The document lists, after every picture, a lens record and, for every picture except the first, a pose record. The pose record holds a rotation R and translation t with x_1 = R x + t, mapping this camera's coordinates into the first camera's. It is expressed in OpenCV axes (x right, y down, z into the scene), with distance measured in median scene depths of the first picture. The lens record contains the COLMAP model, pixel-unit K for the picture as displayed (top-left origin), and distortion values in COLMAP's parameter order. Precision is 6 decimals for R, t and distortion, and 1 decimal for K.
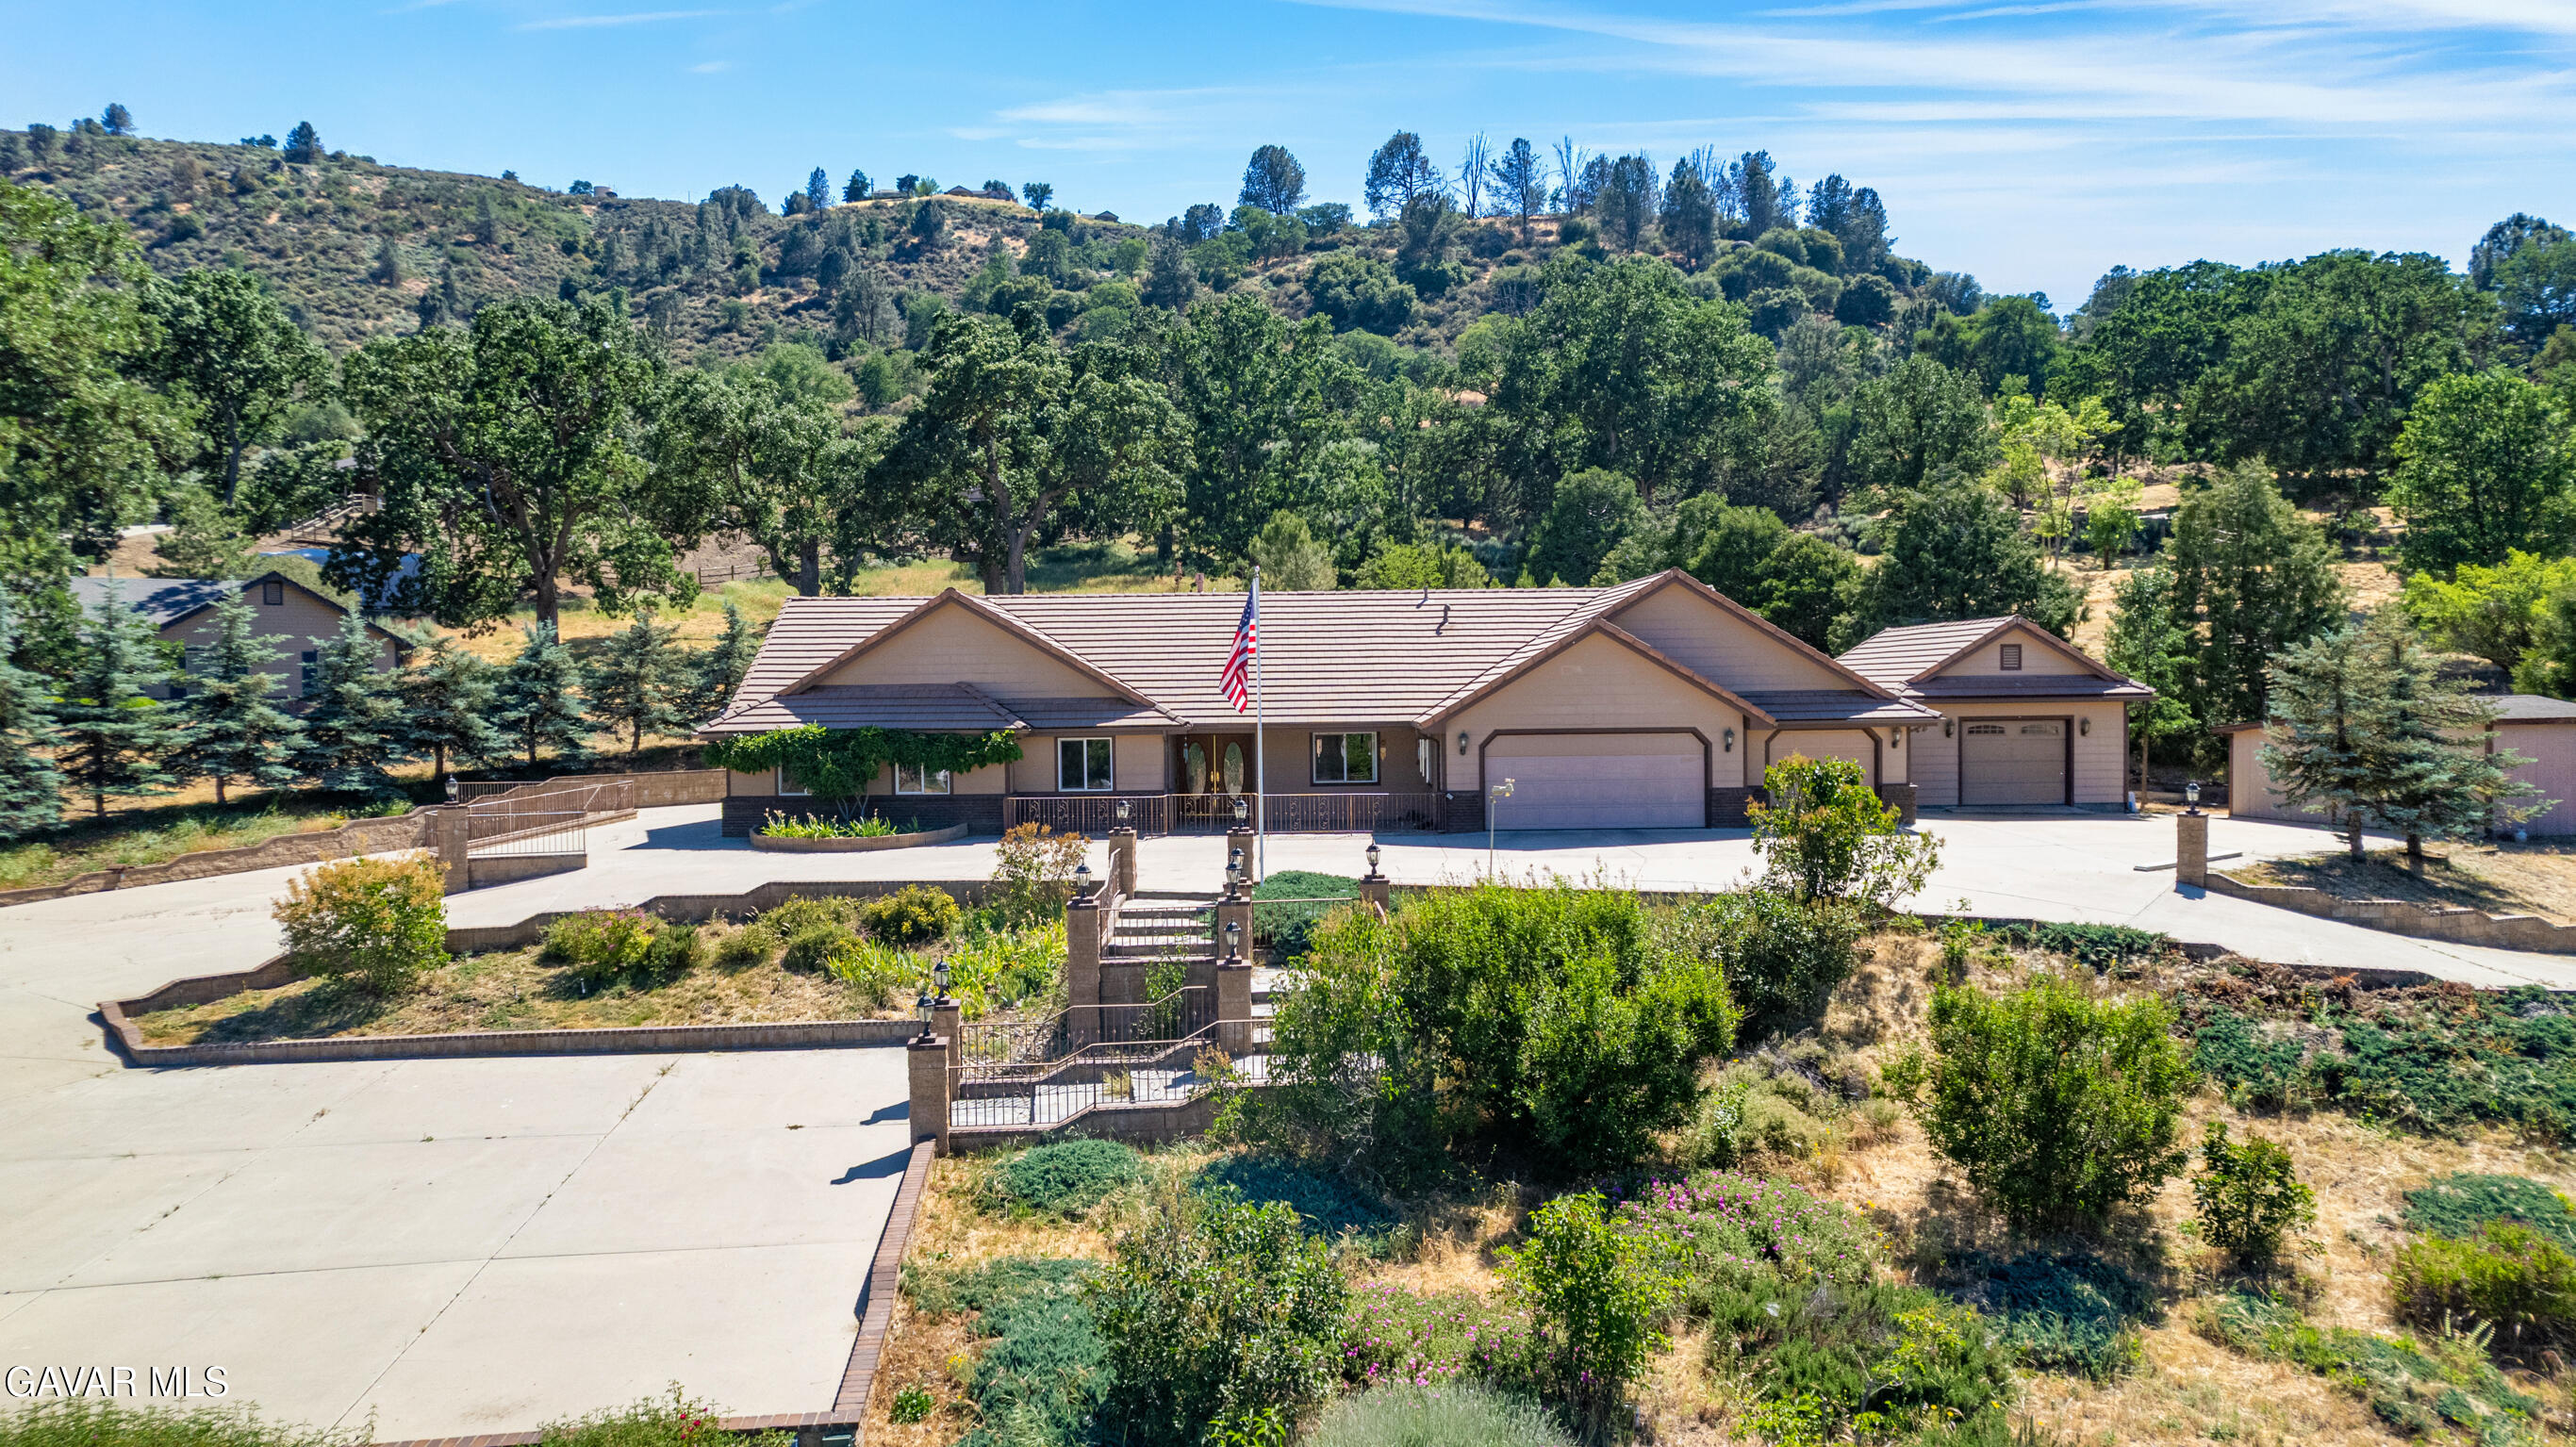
lens RADIAL K [[1665.4, 0, 1294.6], [0, 1665.4, 722.8], [0, 0, 1]] dist [-0.081876, 0.093778]
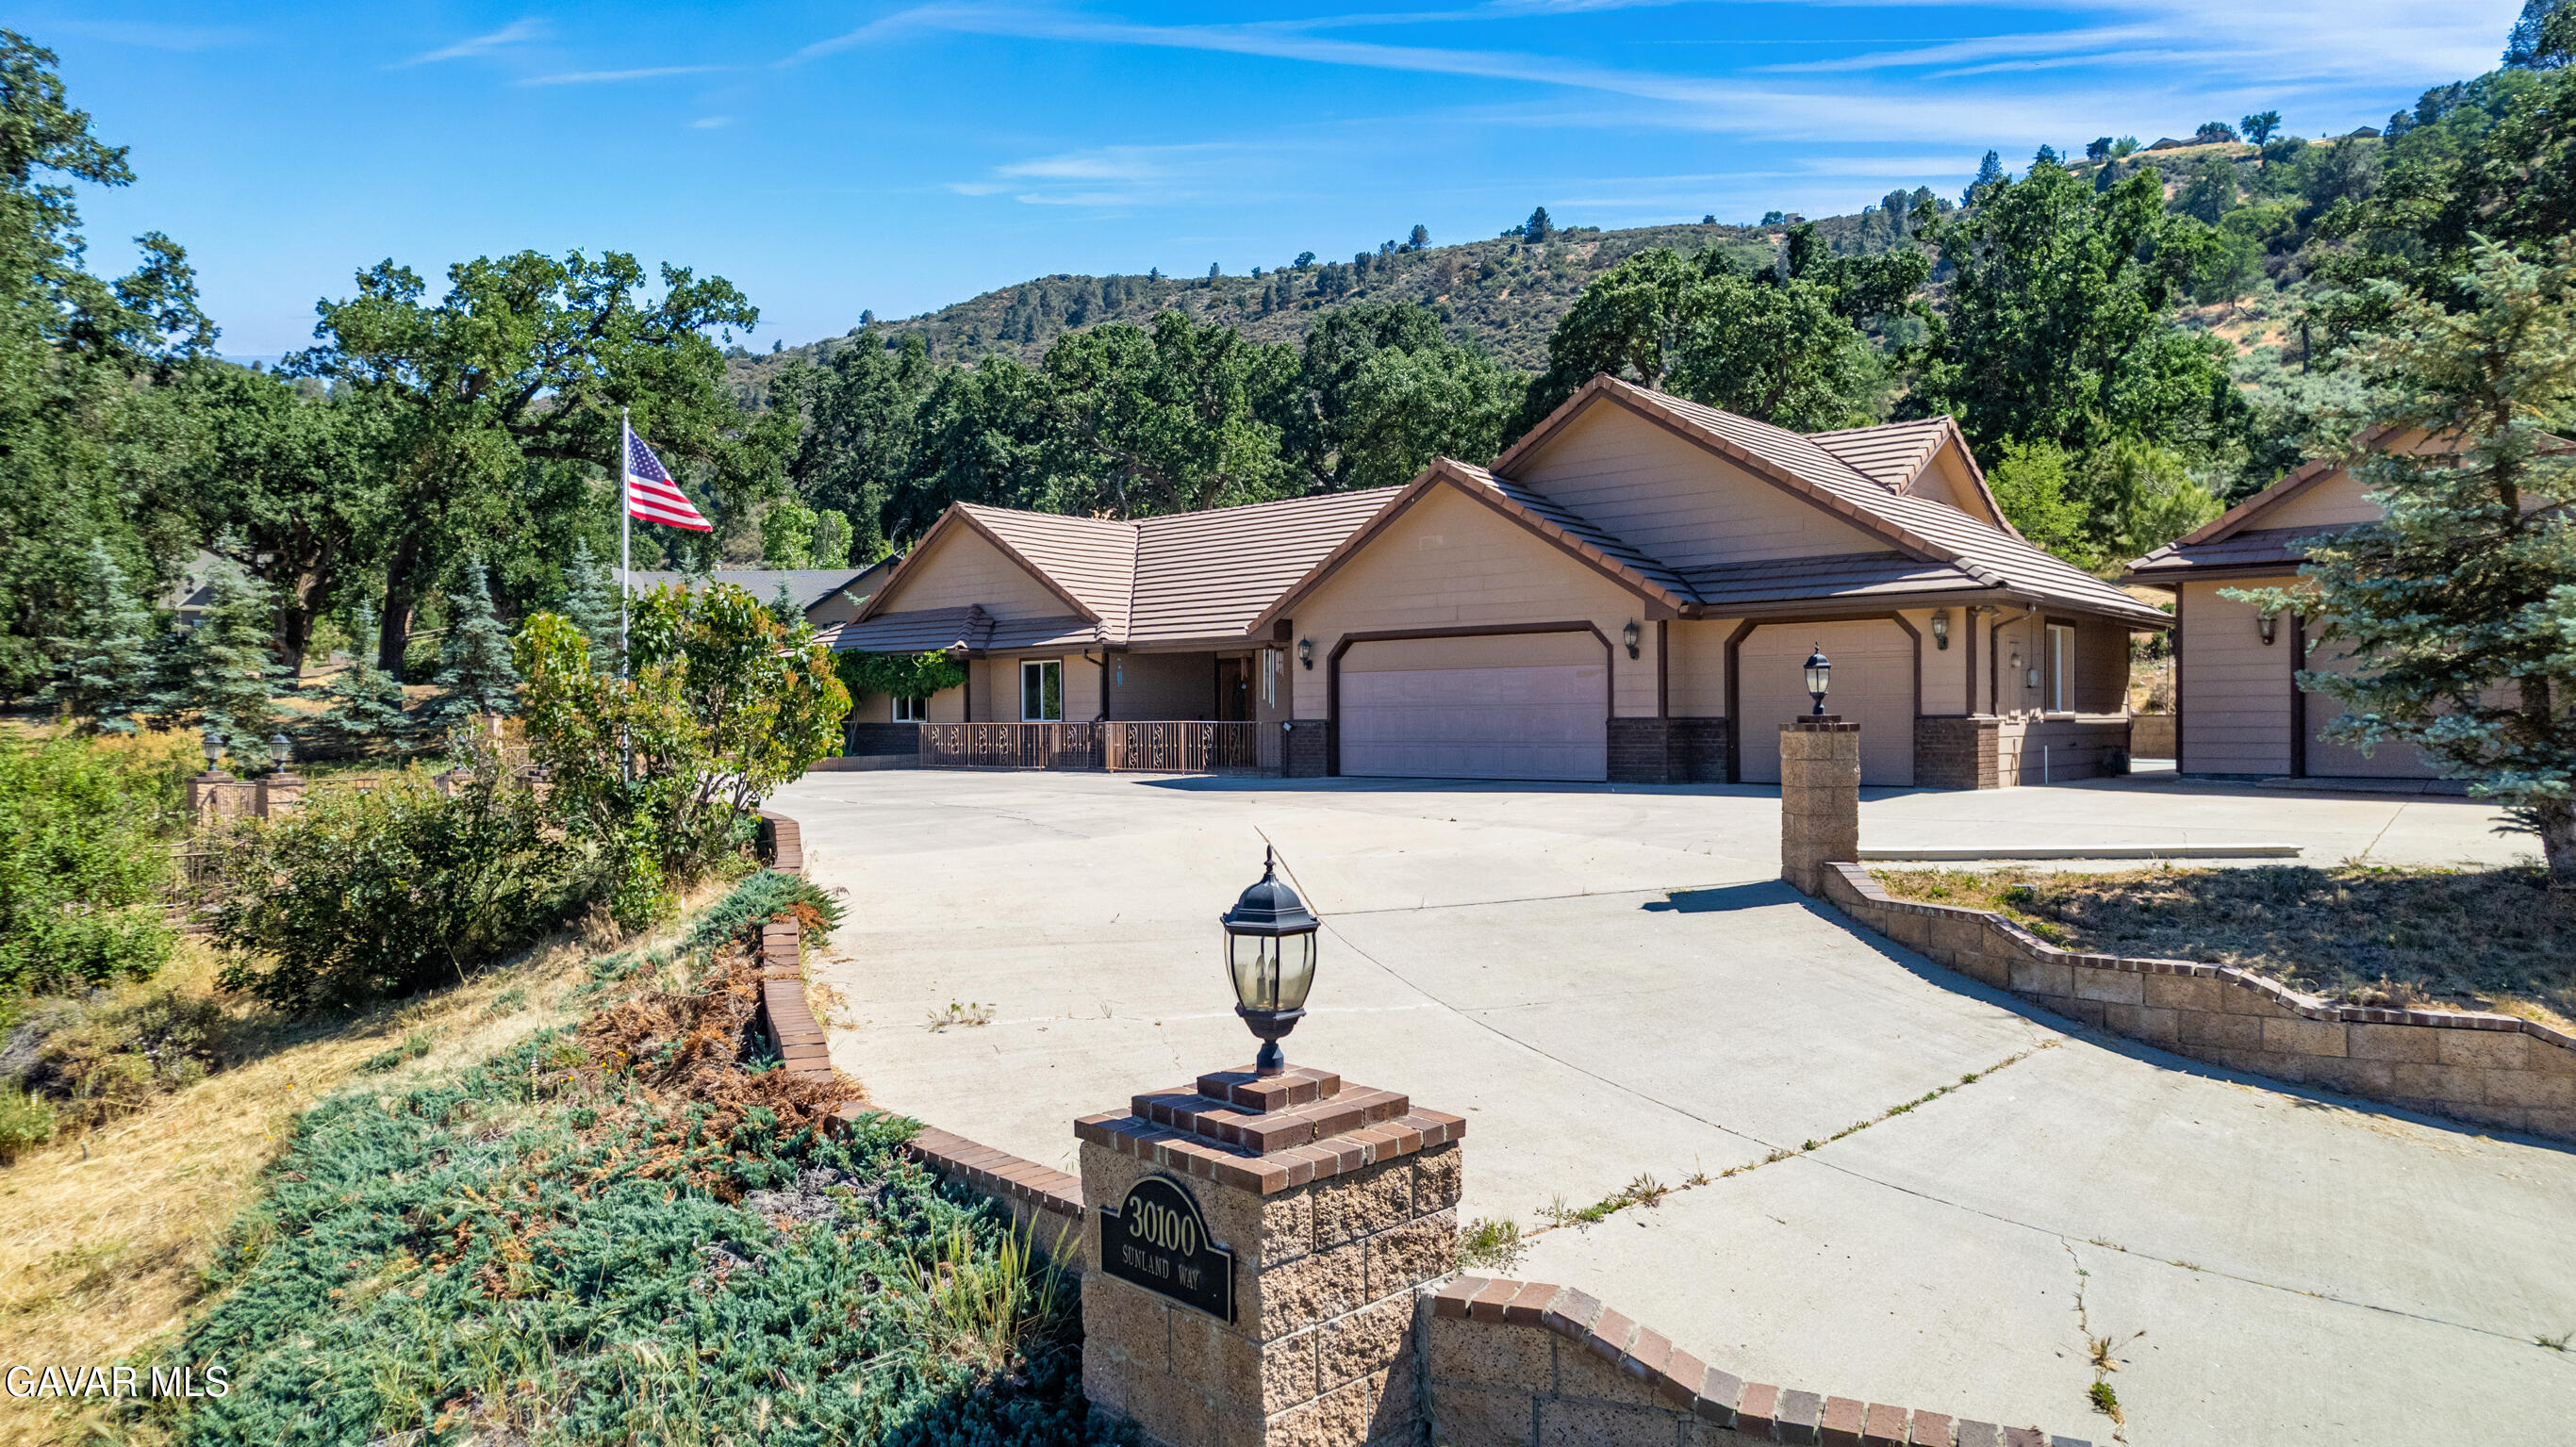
lens RADIAL K [[1669.4, 0, 1295.3], [0, 1669.4, 718.1], [0, 0, 1]] dist [-0.080667, 0.091734]
pose [[0.738710, 0.004315, -0.674010, 0.076948], [-0.015709, 0.999818, -0.010815, 0.006347], [0.673841, 0.018577, 0.738643, 0.060450]]
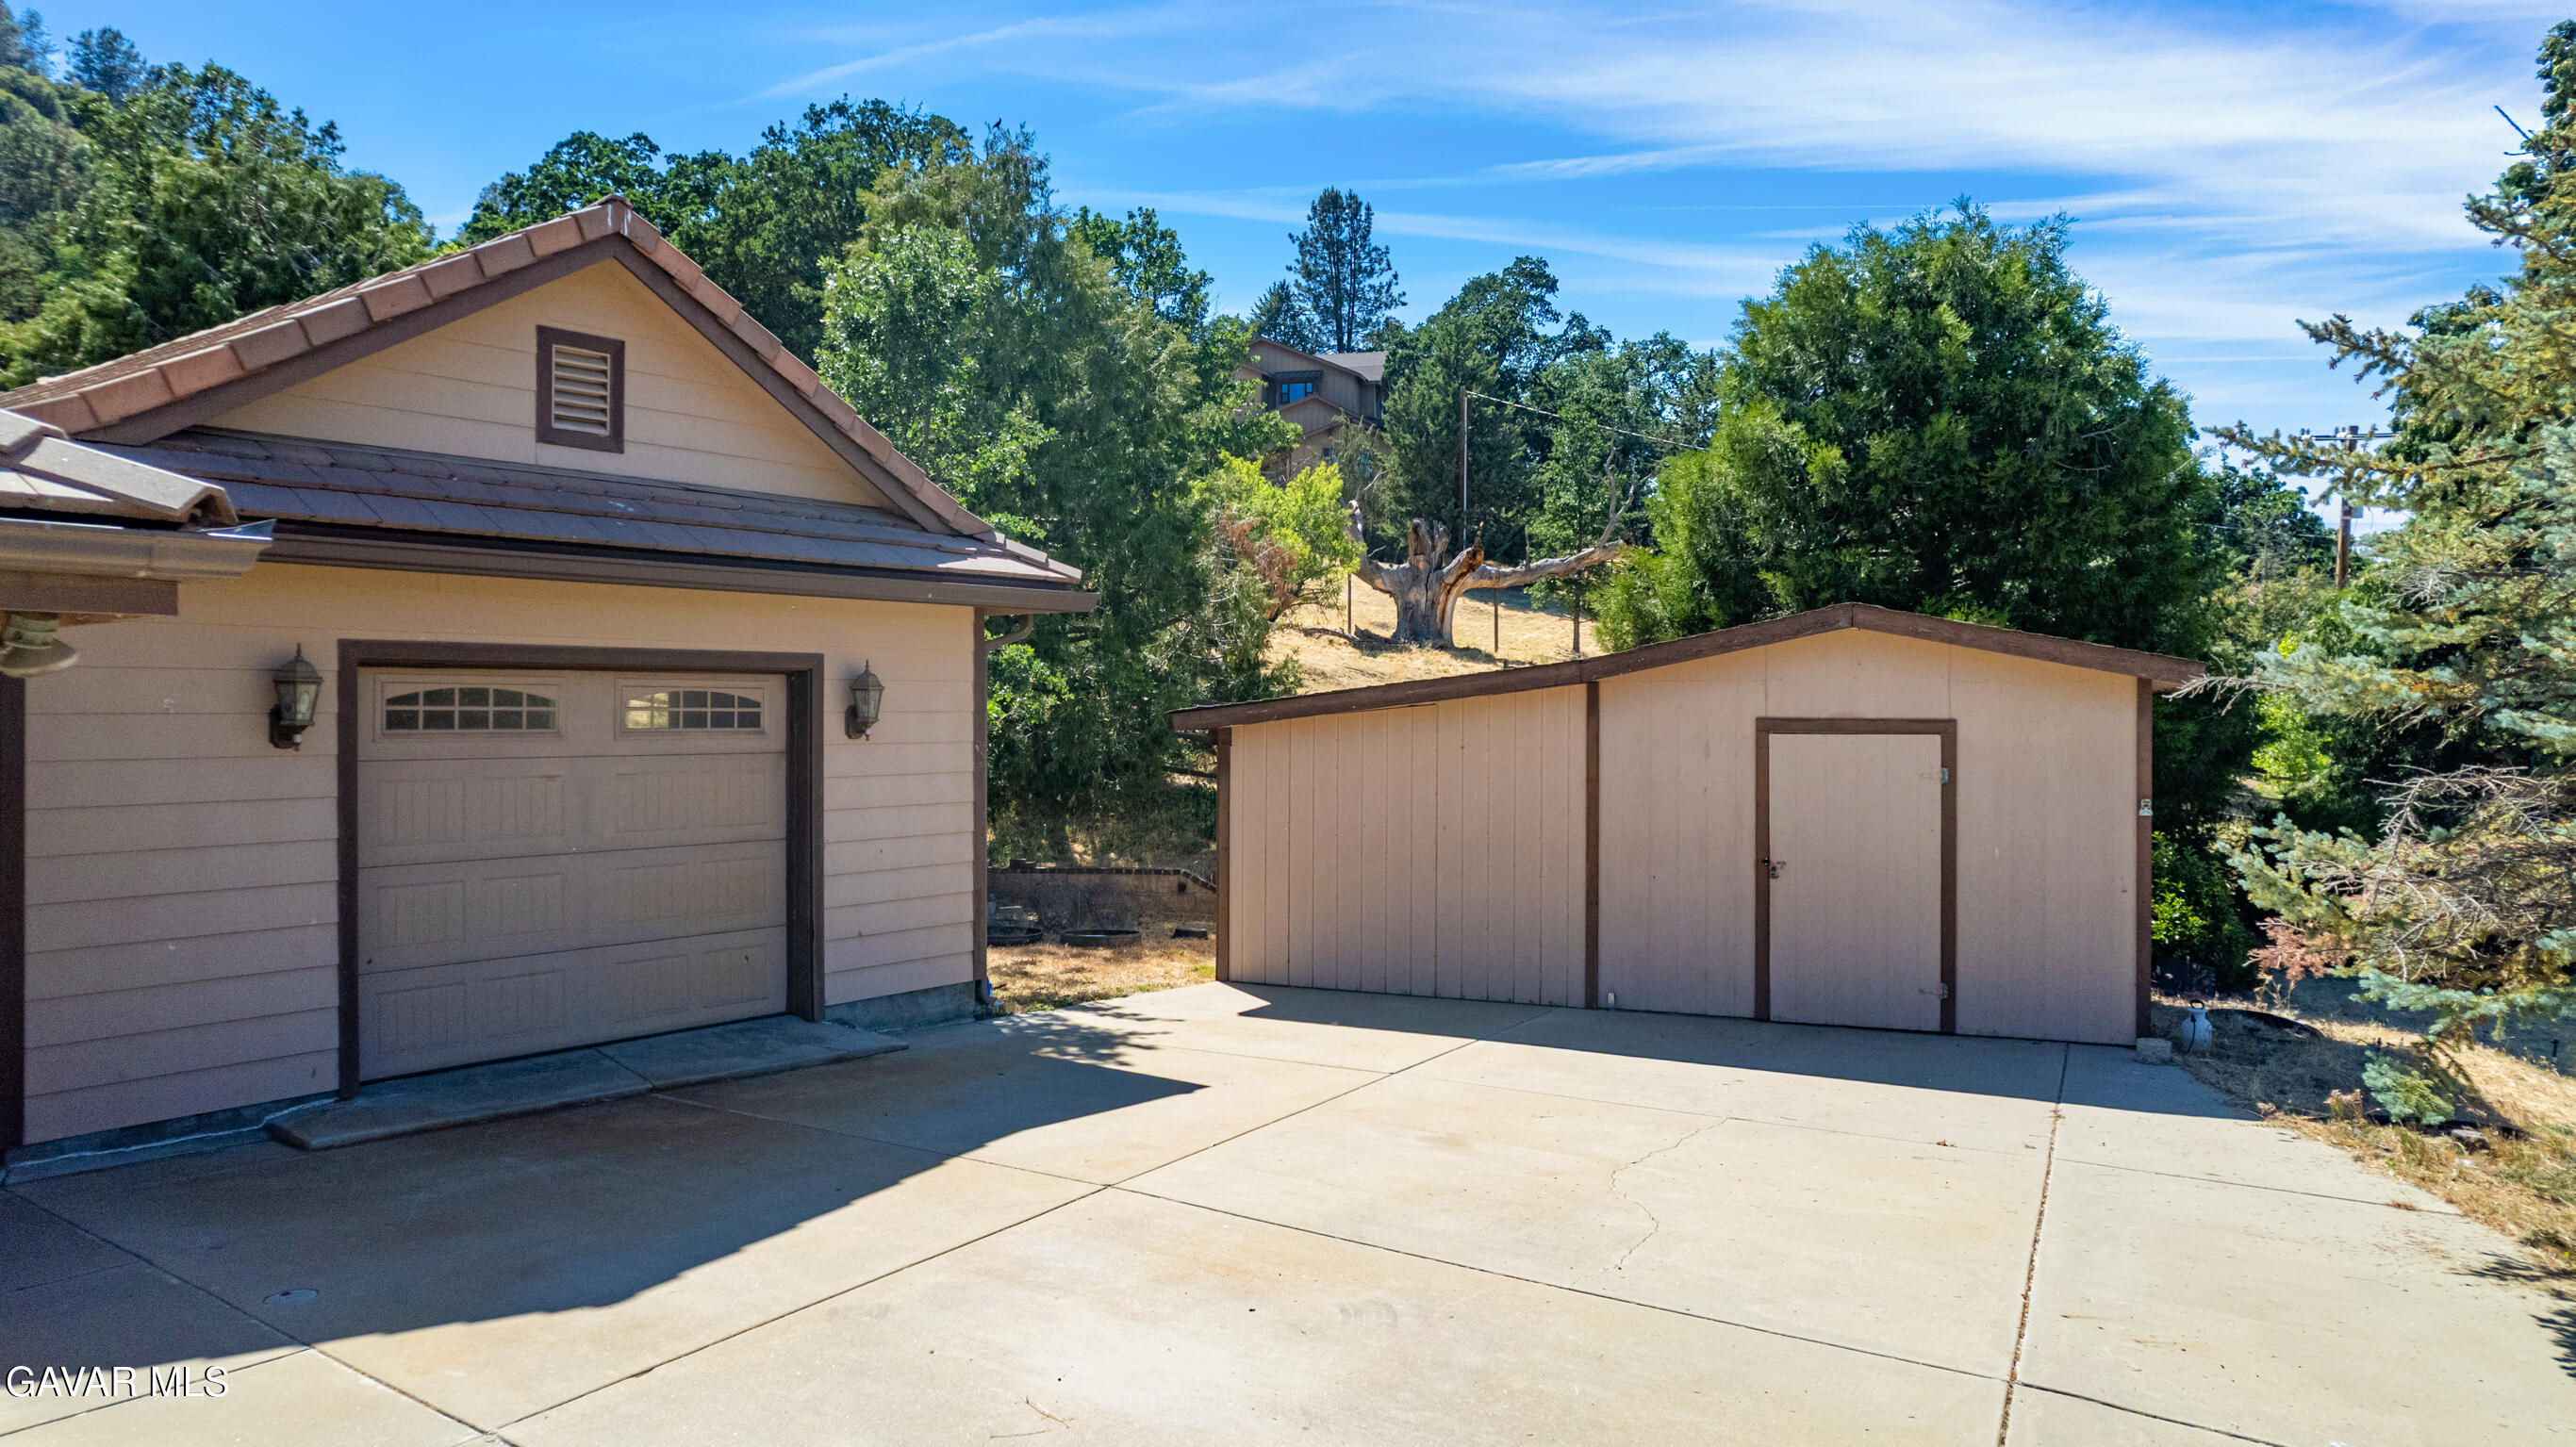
lens RADIAL K [[1651.2, 0, 1288.0], [0, 1651.2, 723.5], [0, 0, 1]] dist [-0.068624, 0.080717]
pose [[0.595354, 0.006030, 0.803441, 0.046660], [0.005712, 0.999915, -0.011737, 0.001308], [-0.803444, 0.011577, 0.595268, 0.117355]]
